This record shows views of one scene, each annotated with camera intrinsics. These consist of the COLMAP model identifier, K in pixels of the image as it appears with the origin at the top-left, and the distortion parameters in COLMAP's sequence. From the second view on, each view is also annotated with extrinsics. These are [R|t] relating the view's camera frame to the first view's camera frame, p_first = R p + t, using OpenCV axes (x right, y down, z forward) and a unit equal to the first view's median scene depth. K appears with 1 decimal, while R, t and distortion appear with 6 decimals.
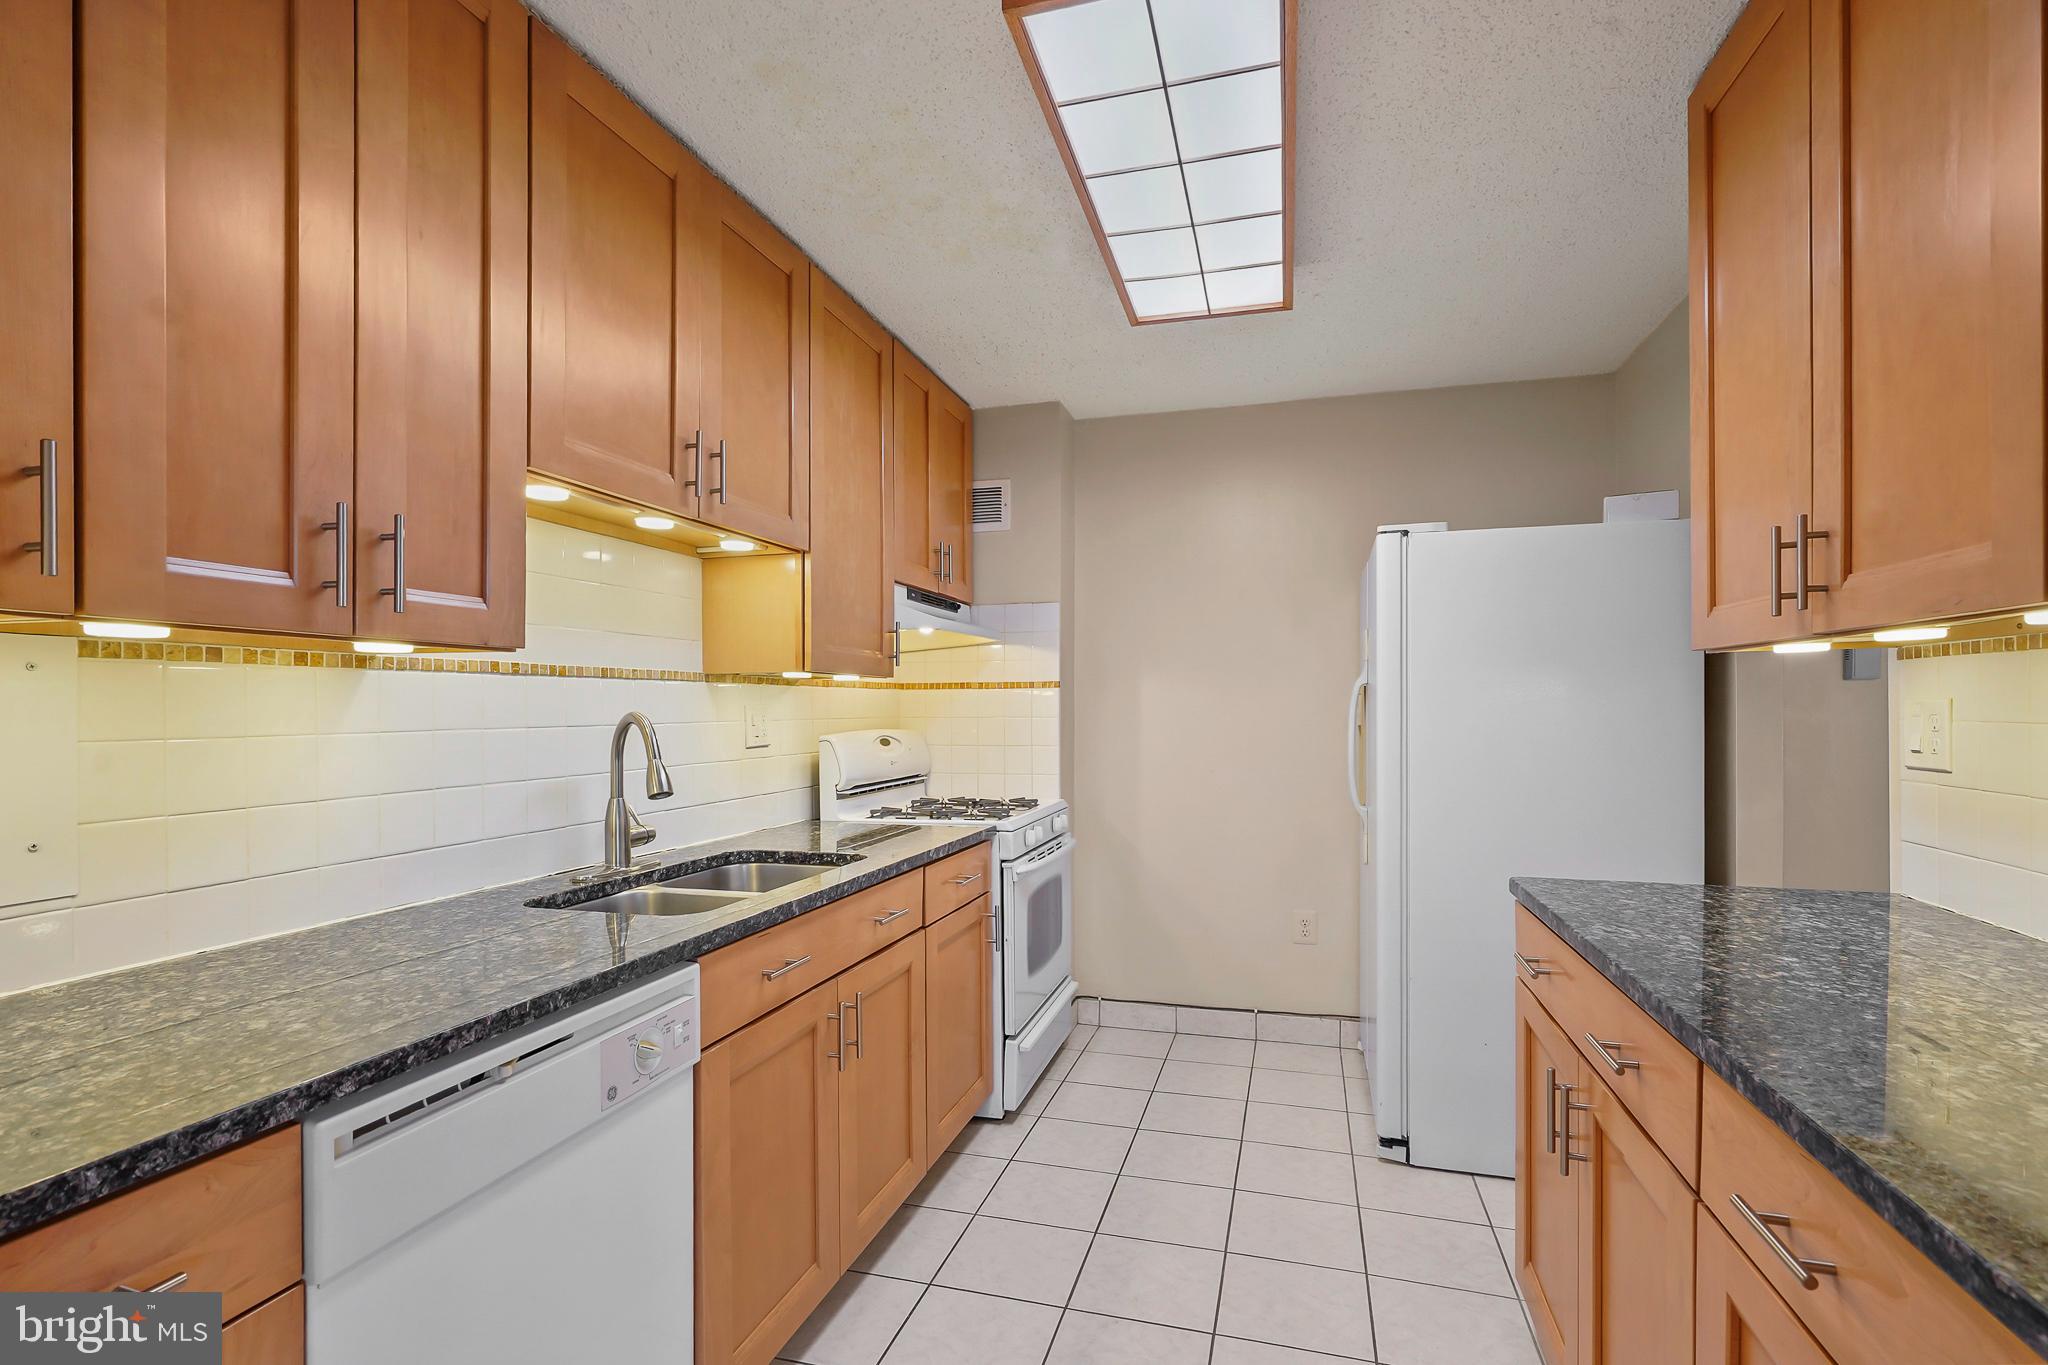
lens RADIAL K [[953.8, 0, 1023.8], [0, 953.8, 715.6], [0, 0, 1]] dist [-0.001076, 0.000245]
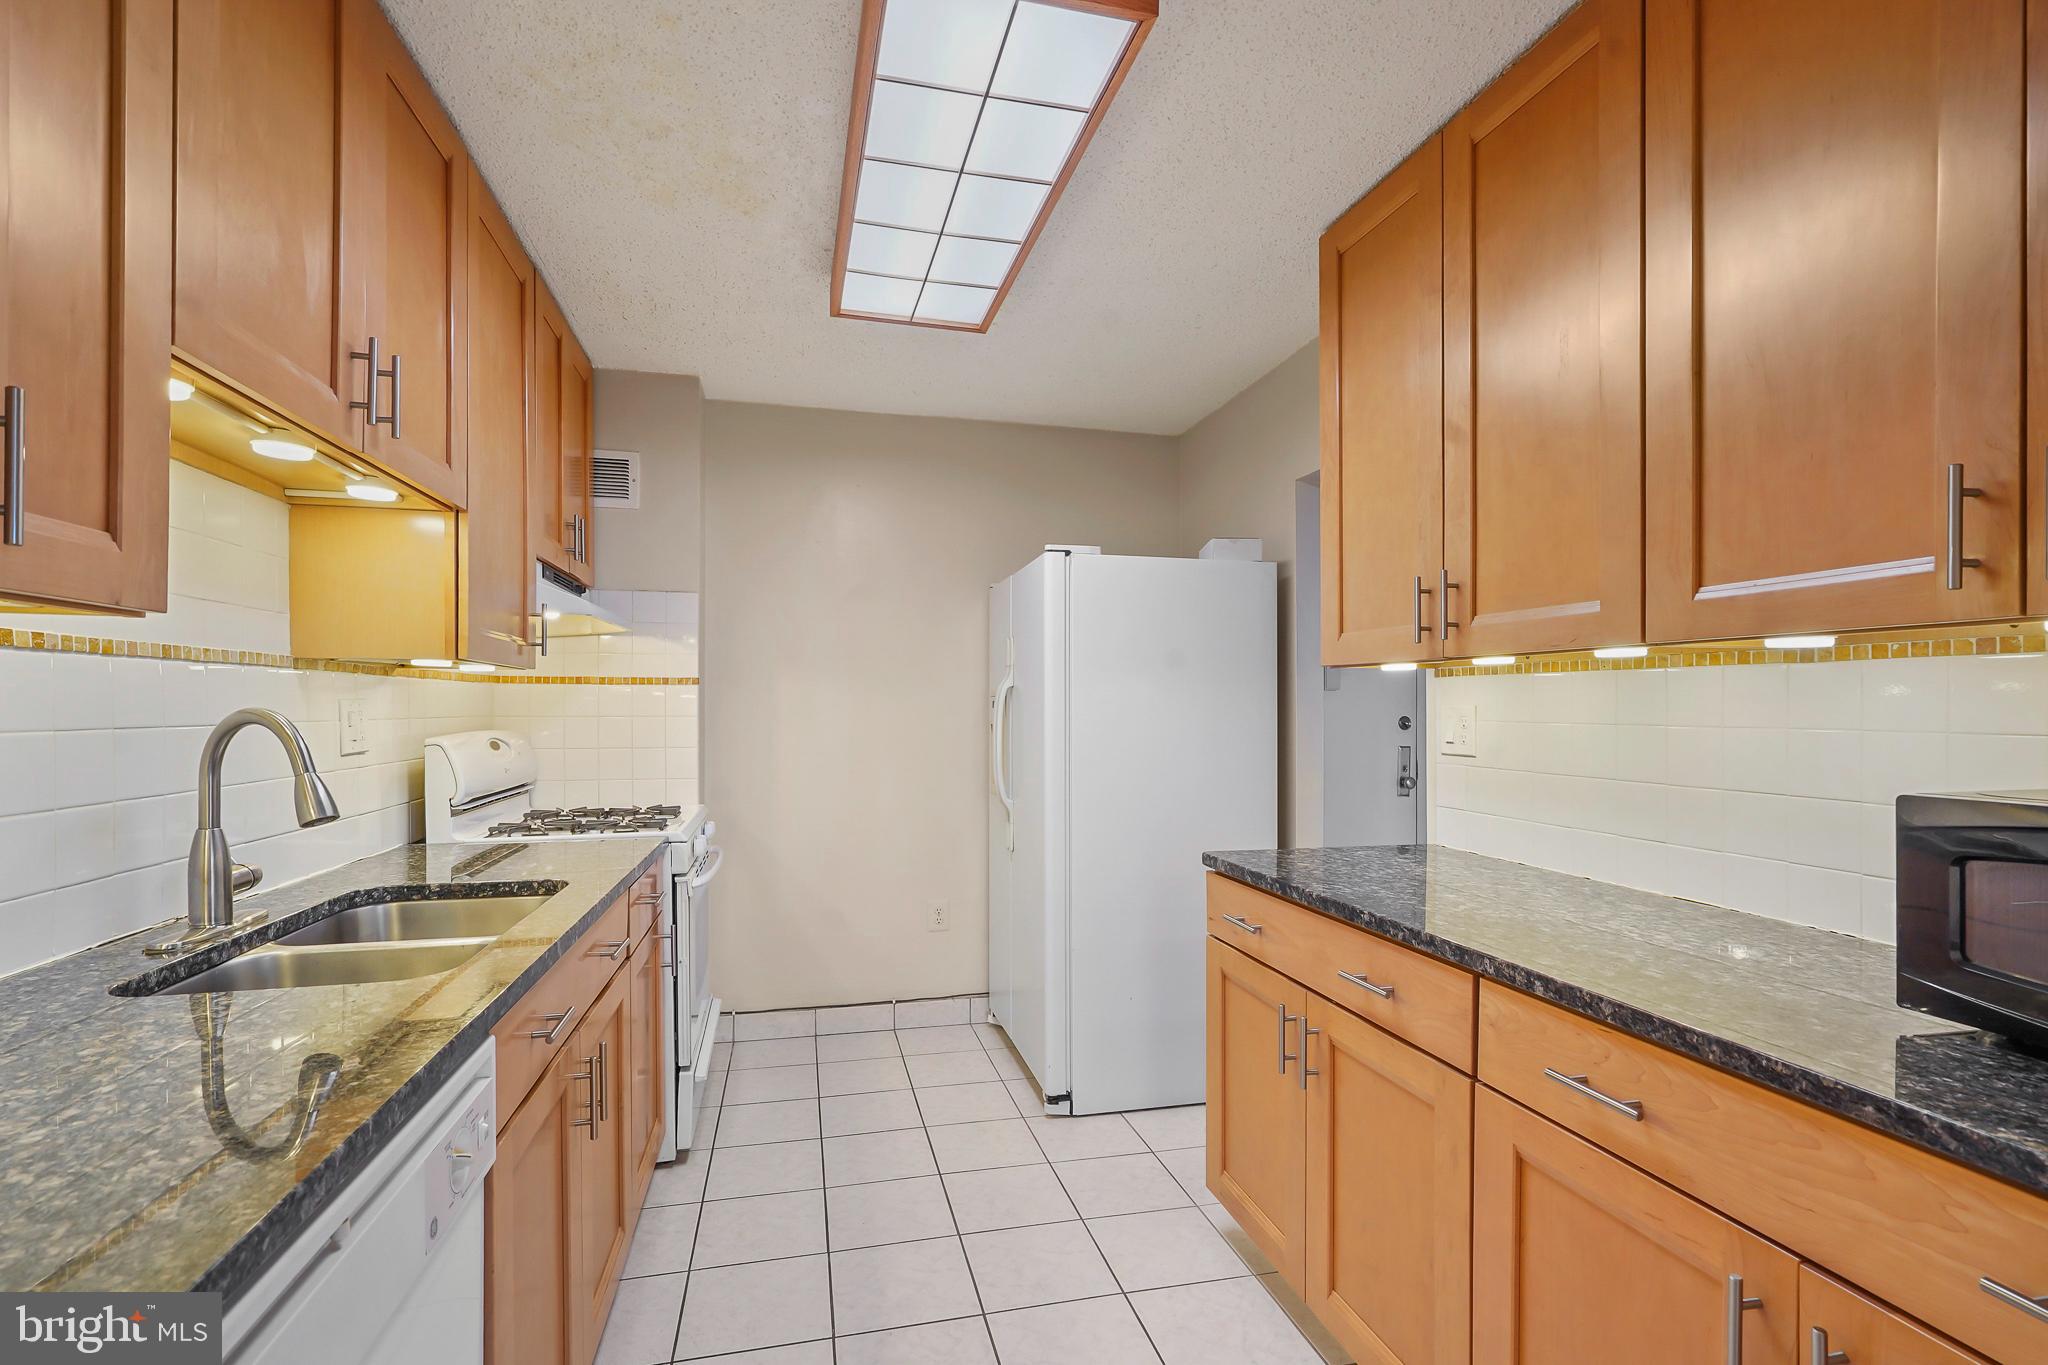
lens RADIAL K [[934.9, 0, 1023.8], [0, 934.9, 715.5], [0, 0, 1]] dist [-0.013111, 0.005812]
pose [[0.866232, 0.003174, 0.499631, -0.195840], [-0.003324, 0.999994, -0.000590, 0.000310], [-0.499631, -0.001150, 0.866238, 0.076233]]
